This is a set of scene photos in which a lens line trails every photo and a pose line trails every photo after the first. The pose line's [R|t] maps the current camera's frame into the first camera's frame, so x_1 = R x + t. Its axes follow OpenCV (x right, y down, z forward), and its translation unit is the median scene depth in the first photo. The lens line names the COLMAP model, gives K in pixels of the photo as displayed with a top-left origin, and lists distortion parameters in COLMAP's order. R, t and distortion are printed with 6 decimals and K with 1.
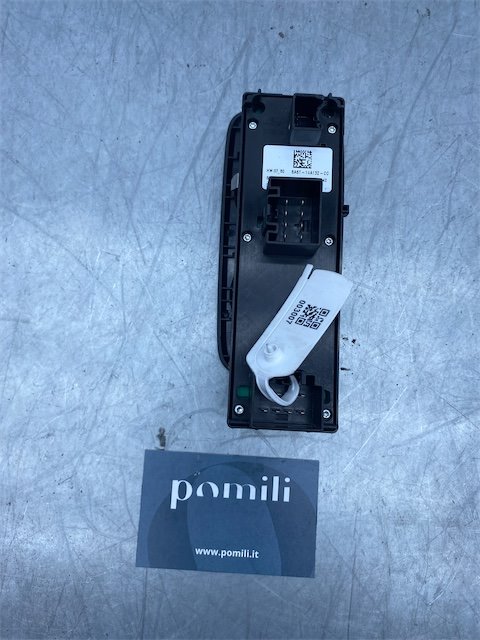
lens RADIAL K [[515.2, 0, 242.4], [0, 515.2, 318.0], [0, 0, 1]] dist [-0.061822, 0.045097]
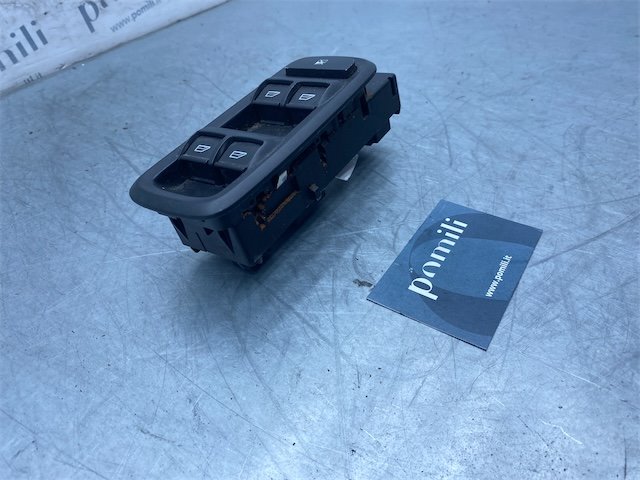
lens RADIAL K [[515.2, 0, 320.3], [0, 515.2, 242.6], [0, 0, 1]] dist [-0.061822, 0.045097]
pose [[0.486106, -0.593576, 0.641380, -0.745466], [0.871657, 0.381877, -0.307220, 0.421419], [-0.062570, 0.708405, 0.703027, 0.282771]]
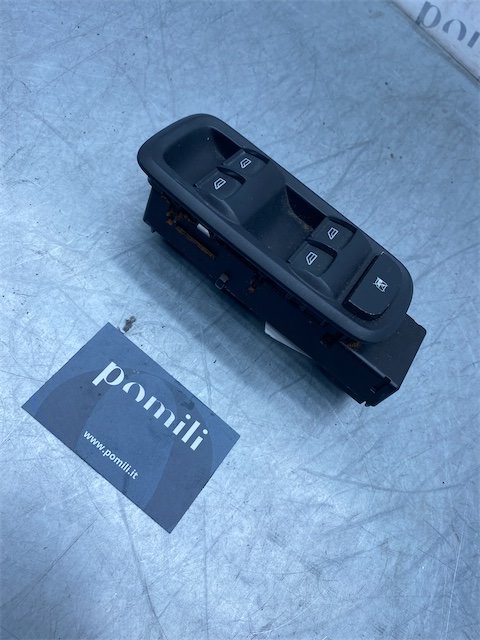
lens RADIAL K [[515.2, 0, 240.8], [0, 515.2, 317.0], [0, 0, 1]] dist [-0.061822, 0.045097]
pose [[0.788982, 0.612476, 0.048790, -0.041019], [-0.558842, 0.748354, -0.357298, 0.453163], [-0.255349, 0.254636, 0.932715, 0.004922]]
